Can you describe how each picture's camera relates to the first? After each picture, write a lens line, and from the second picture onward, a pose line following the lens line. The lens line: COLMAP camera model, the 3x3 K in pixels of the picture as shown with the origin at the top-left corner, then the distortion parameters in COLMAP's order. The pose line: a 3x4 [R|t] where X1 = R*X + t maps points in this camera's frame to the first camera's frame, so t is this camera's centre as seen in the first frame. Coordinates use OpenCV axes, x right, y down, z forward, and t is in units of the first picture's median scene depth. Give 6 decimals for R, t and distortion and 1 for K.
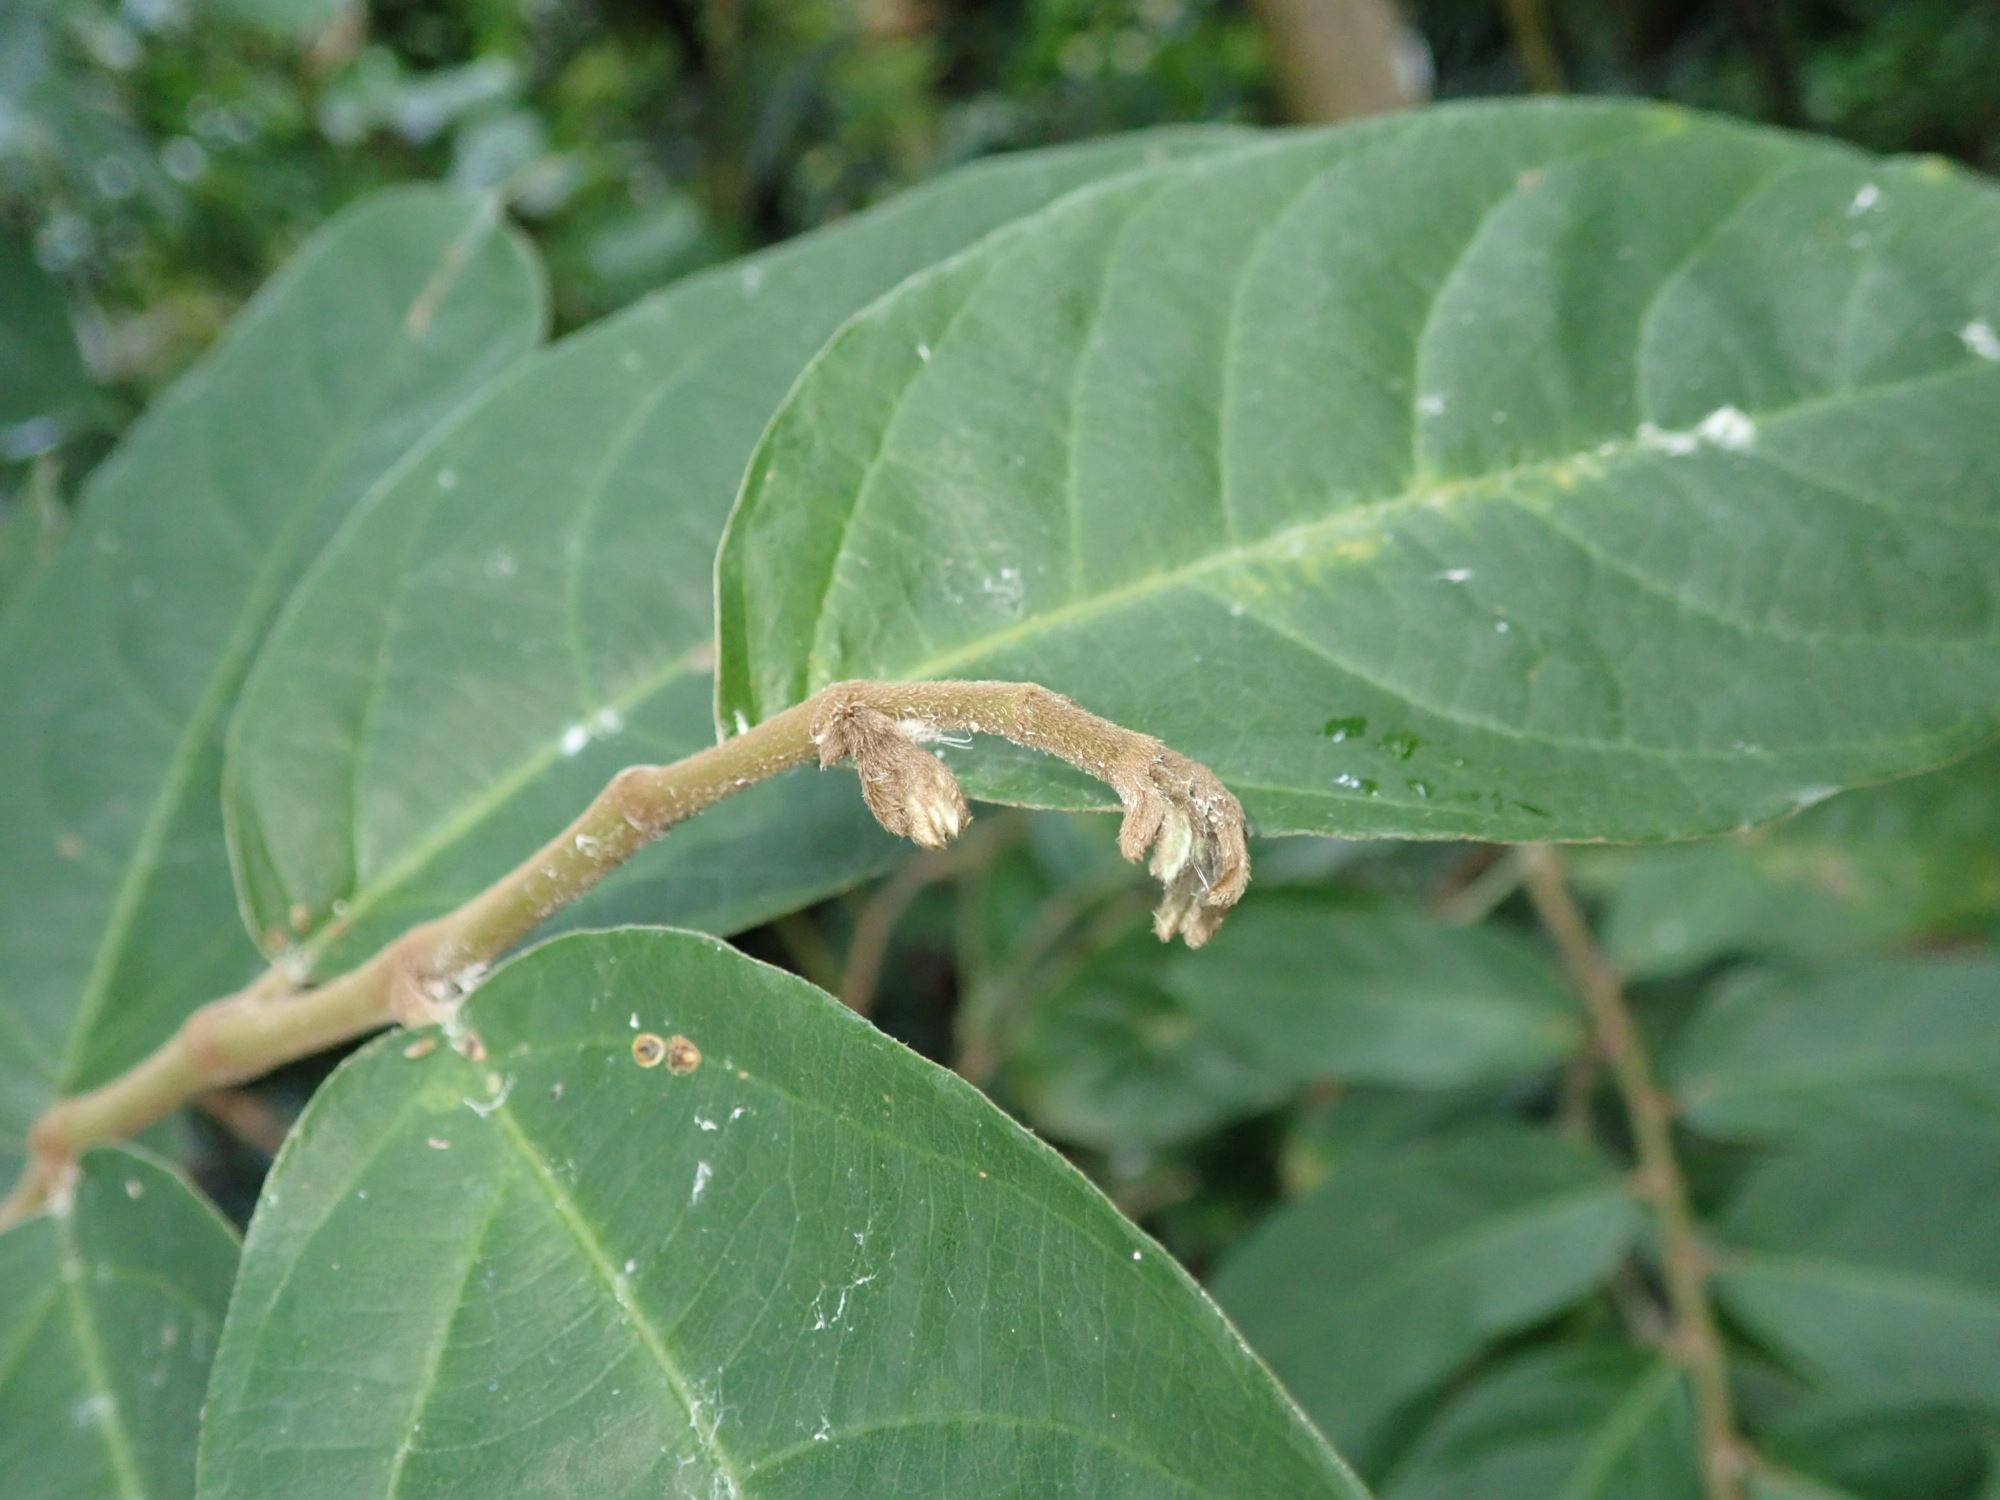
lens RADIAL K [[1740.5, 0, 996.8], [0, 1740.5, 751.0], [0, 0, 1]] dist [-0.024194, -0.010399]
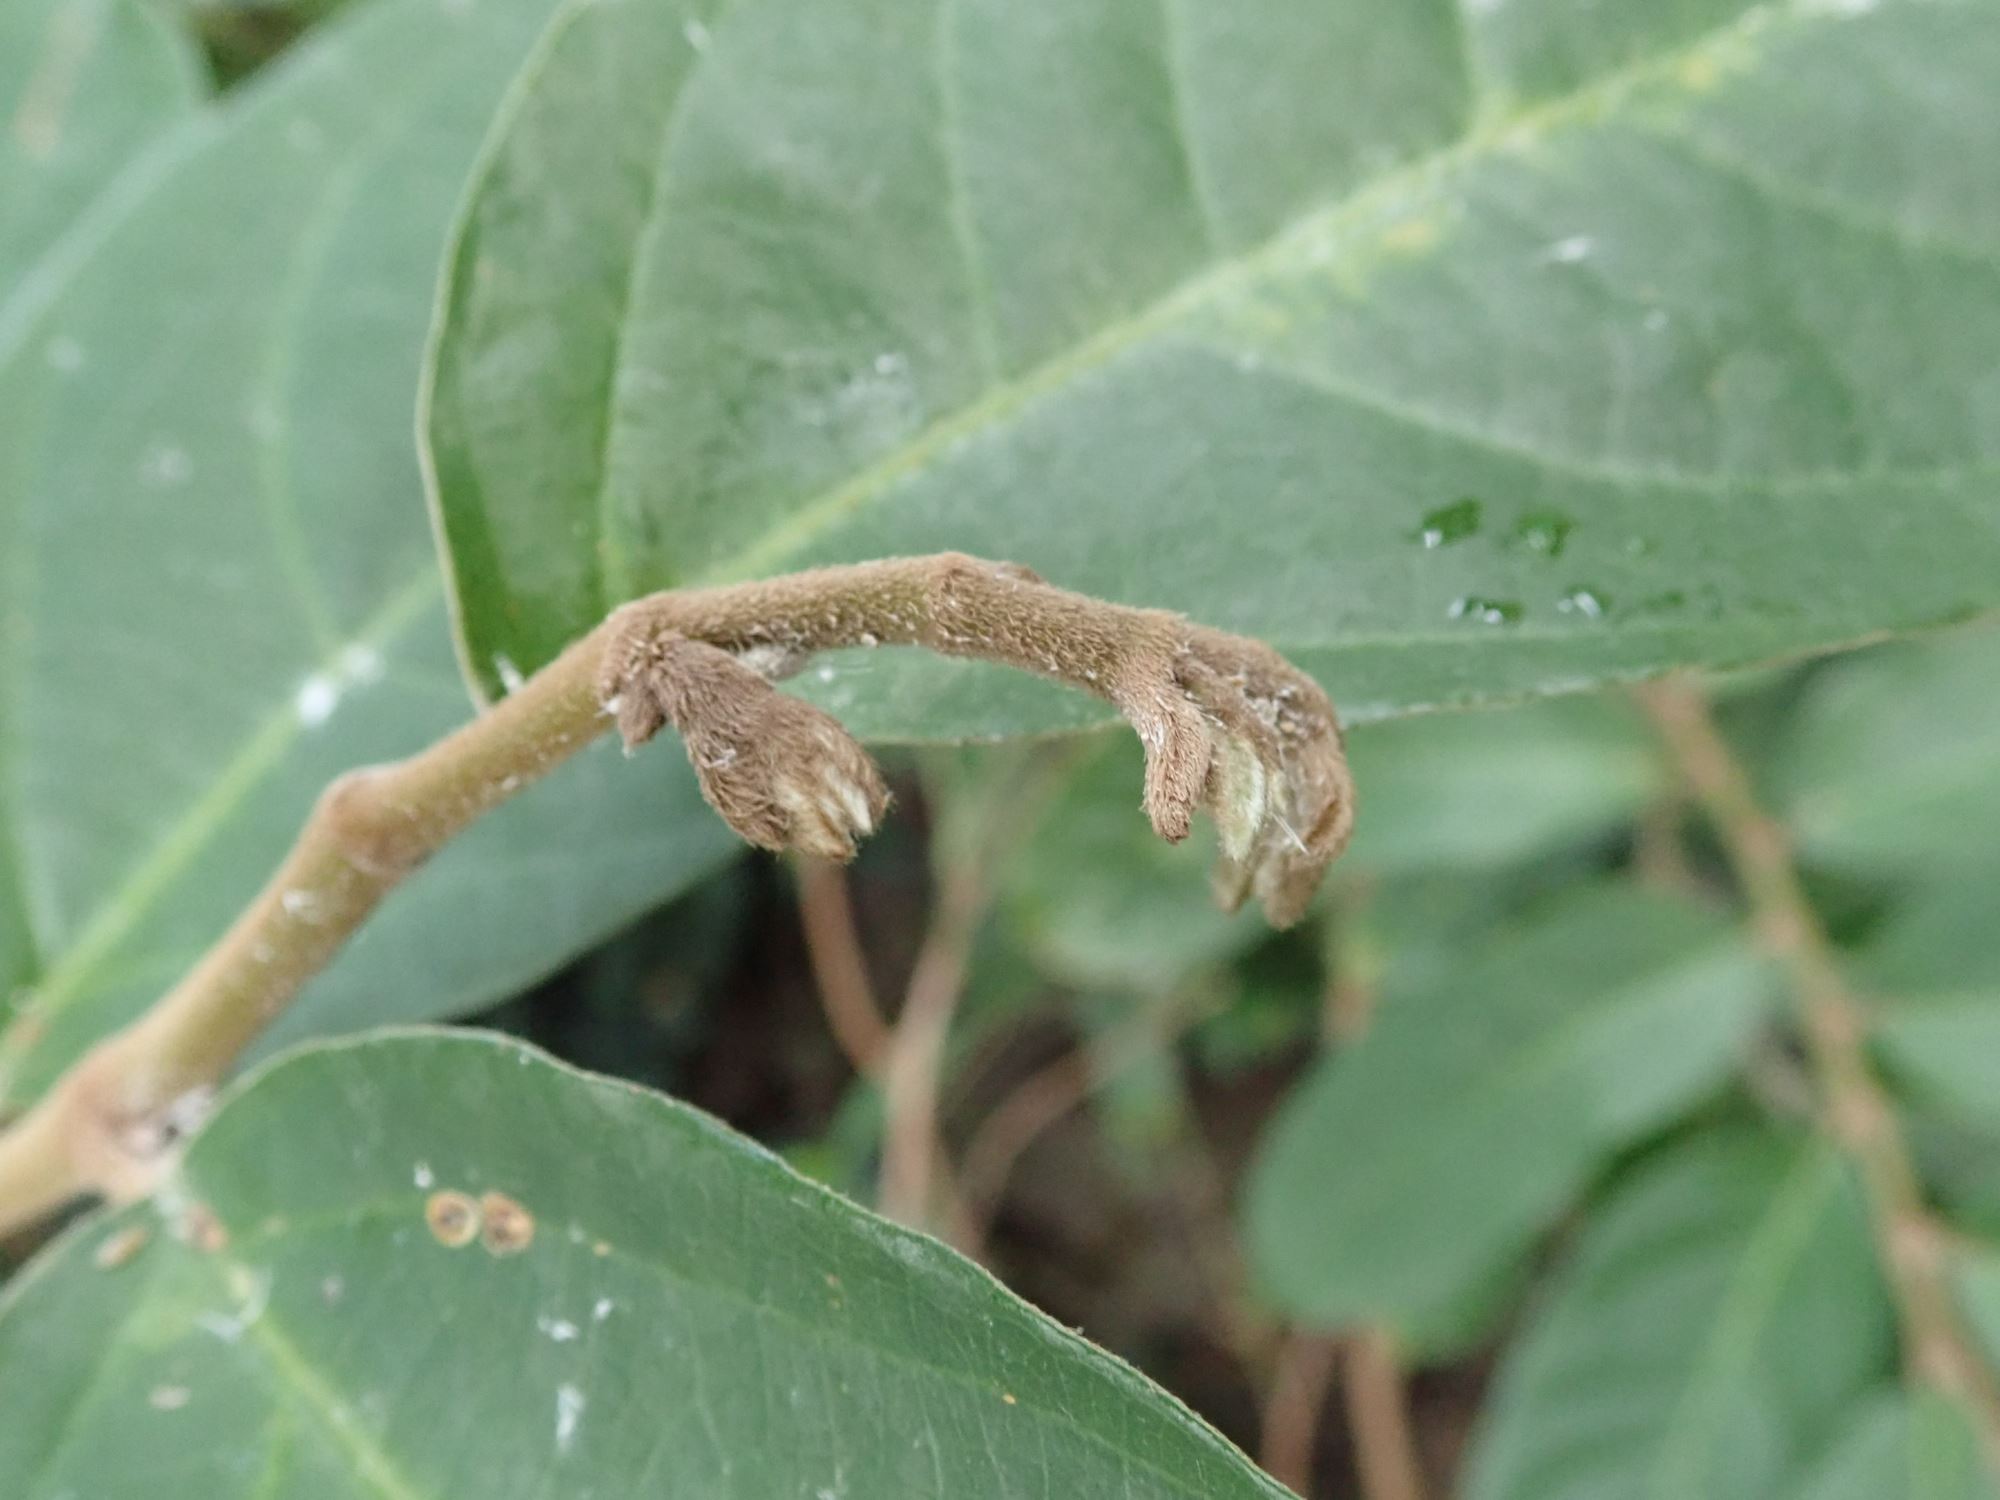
lens RADIAL K [[1951.5, 0, 992.7], [0, 1951.5, 748.3], [0, 0, 1]] dist [-0.022144, 0.000000]
pose [[0.985563, -0.168795, 0.013176, 0.011498], [0.166278, 0.979646, 0.112450, -0.038076], [-0.031889, -0.108635, 0.993570, 0.274783]]
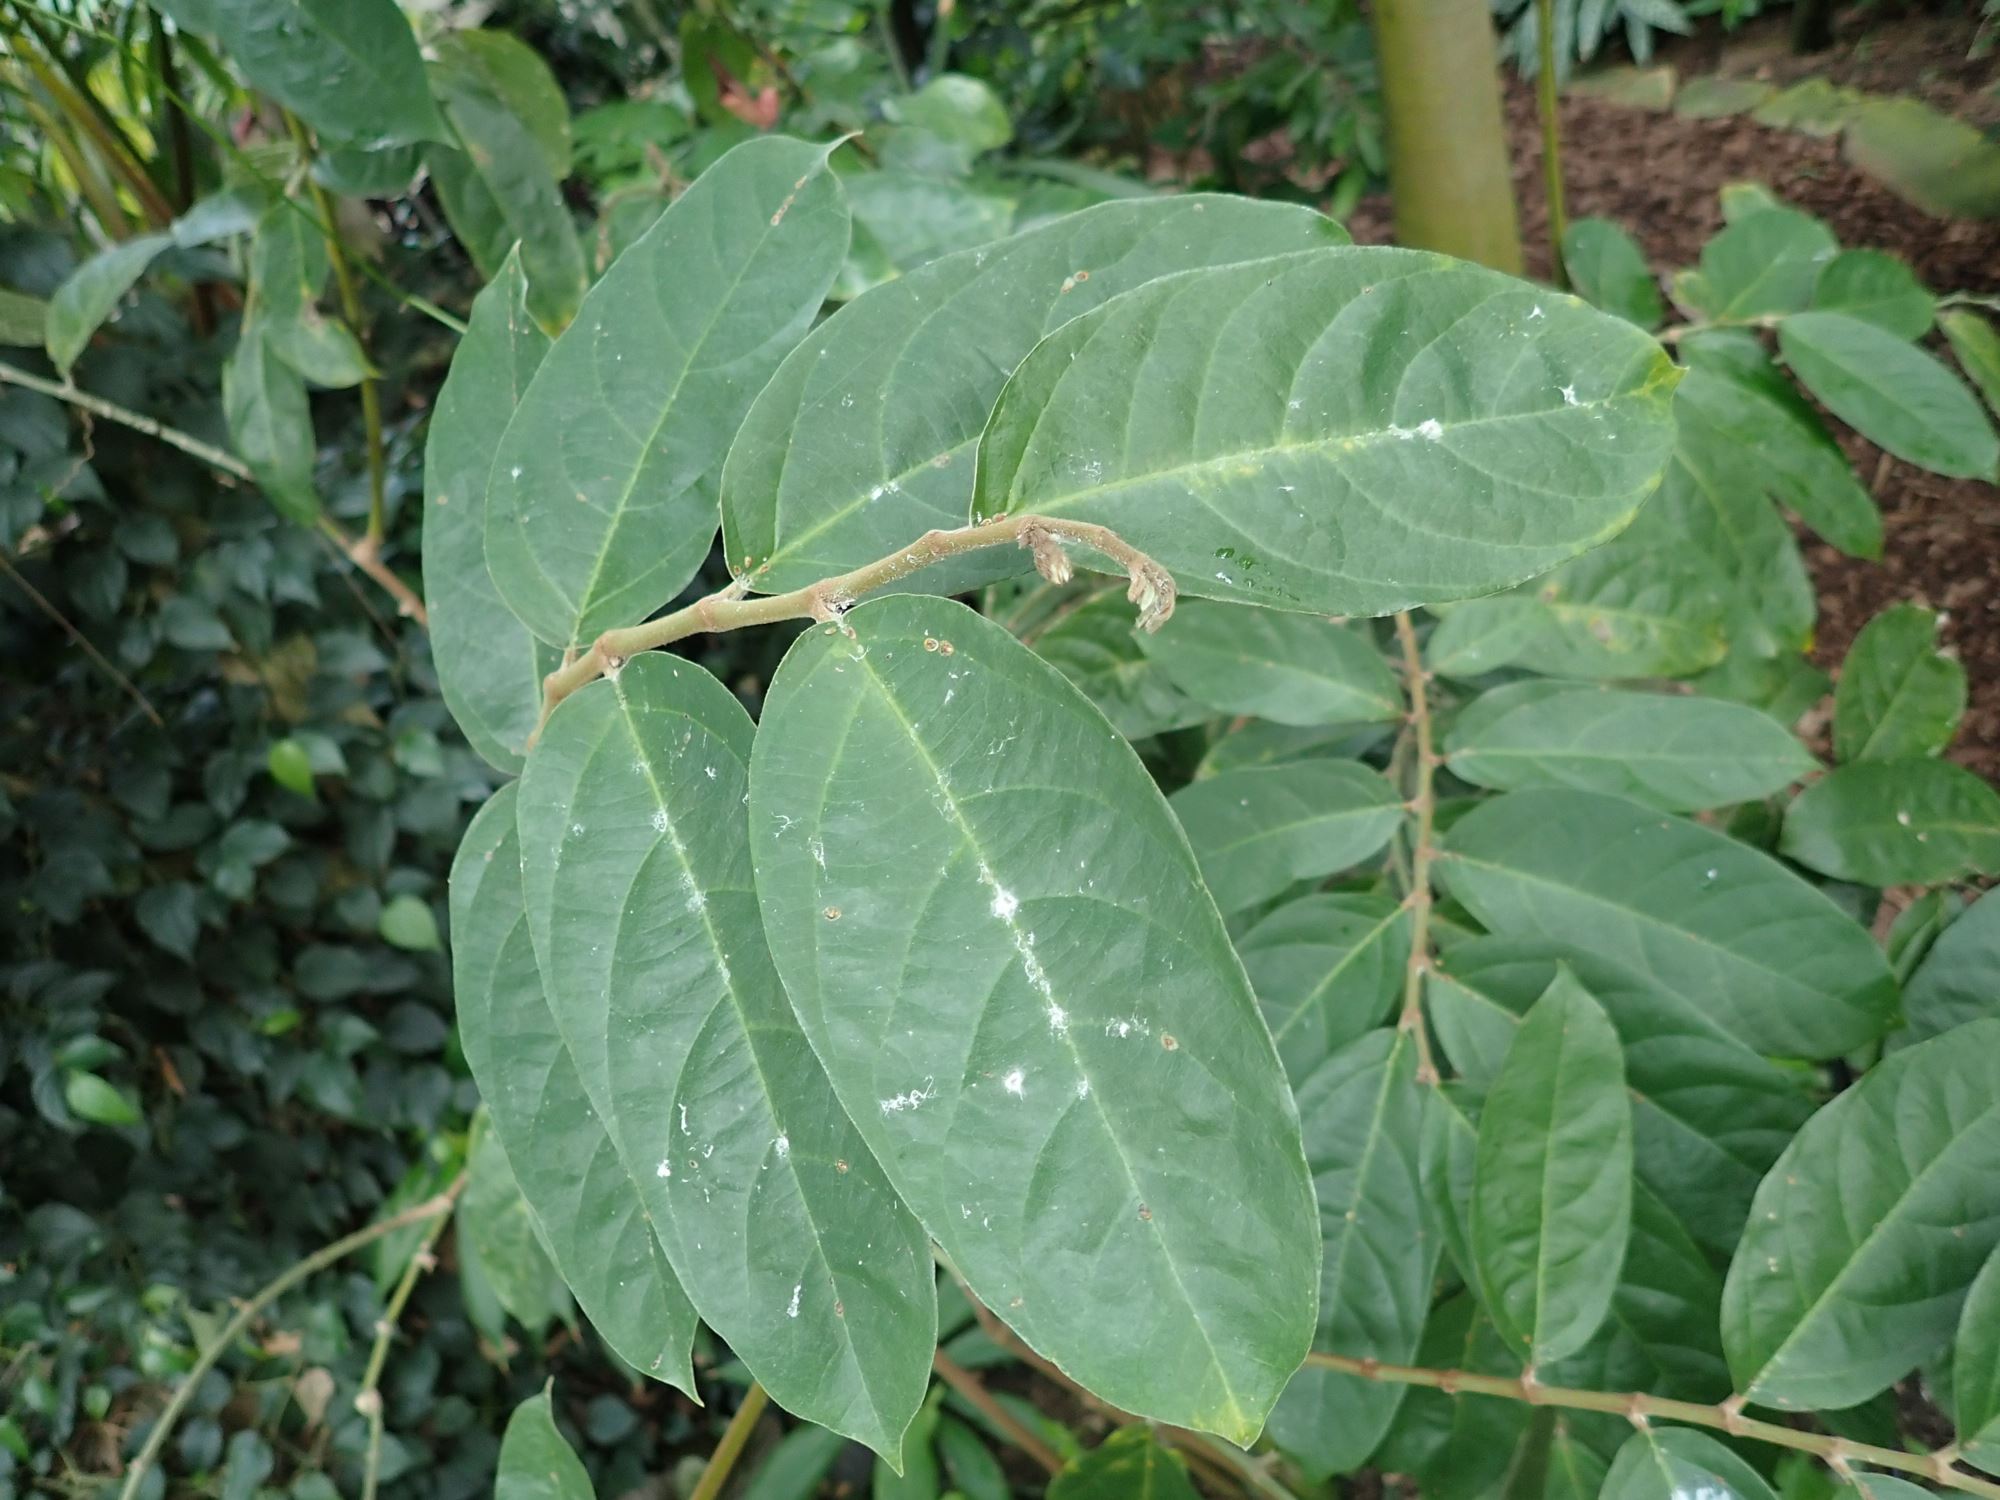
lens RADIAL K [[1455.4, 0, 1002.7], [0, 1455.4, 756.7], [0, 0, 1]] dist [-0.009248, 0.000020]
pose [[0.990878, 0.132891, 0.022358, -0.109523], [-0.134486, 0.964637, 0.226689, -0.149148], [0.008557, -0.227628, 0.973710, -0.995382]]
